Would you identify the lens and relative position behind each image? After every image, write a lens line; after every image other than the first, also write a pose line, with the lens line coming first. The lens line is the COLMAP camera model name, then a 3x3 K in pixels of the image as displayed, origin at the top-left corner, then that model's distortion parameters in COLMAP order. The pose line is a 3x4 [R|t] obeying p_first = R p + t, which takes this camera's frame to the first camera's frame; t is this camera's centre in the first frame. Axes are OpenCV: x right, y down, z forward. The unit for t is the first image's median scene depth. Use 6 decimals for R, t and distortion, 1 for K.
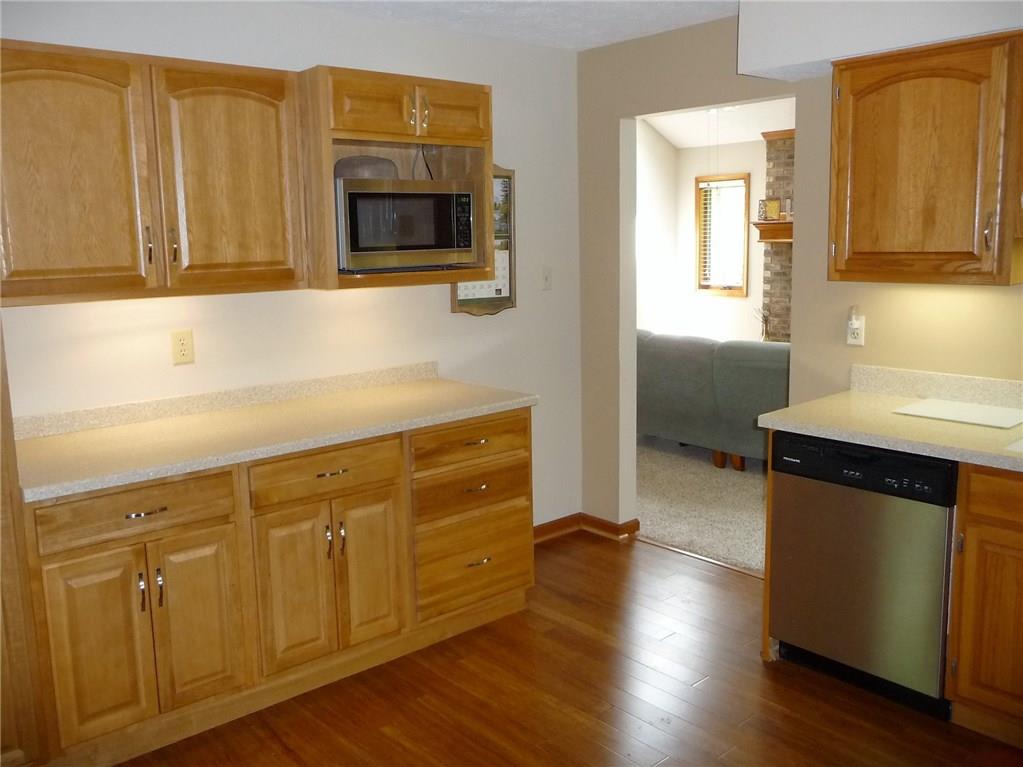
lens RADIAL K [[840.9, 0, 512.8], [0, 840.9, 372.9], [0, 0, 1]] dist [-0.049618, 0.046864]
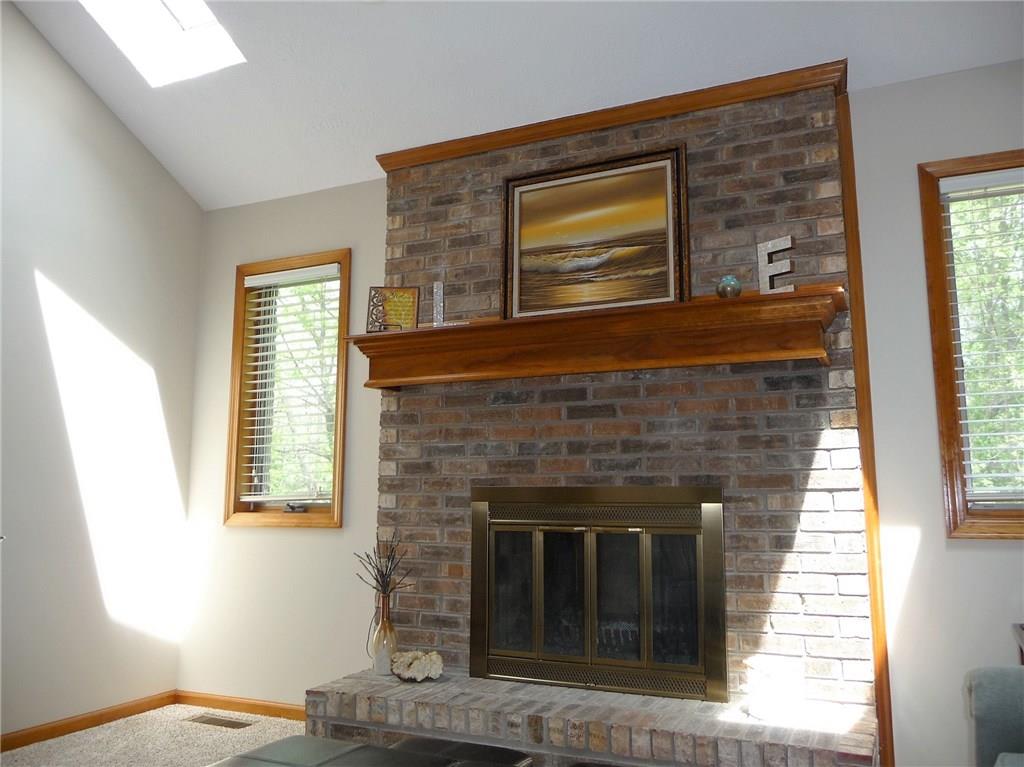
lens RADIAL K [[841.8, 0, 494.4], [0, 841.8, 366.0], [0, 0, 1]] dist [-0.049618, 0.046864]
pose [[0.916444, 0.090454, 0.389807, 0.189047], [0.038696, 0.949520, -0.311310, -0.035972], [-0.398289, 0.300382, 0.866682, 0.614745]]
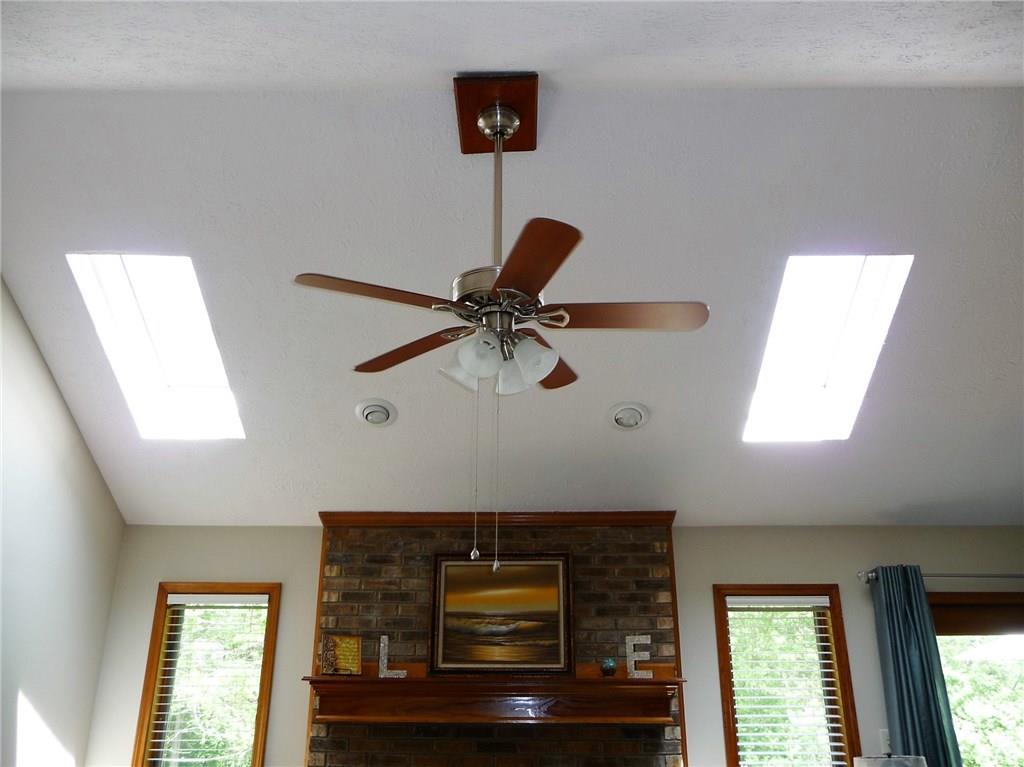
lens RADIAL K [[841.8, 0, 510.9], [0, 841.8, 382.2], [0, 0, 1]] dist [-0.049618, 0.046864]
pose [[0.669782, 0.304967, 0.677042, -0.021314], [0.097801, 0.867598, -0.487553, -0.077723], [-0.736089, 0.392770, 0.551276, 0.563656]]
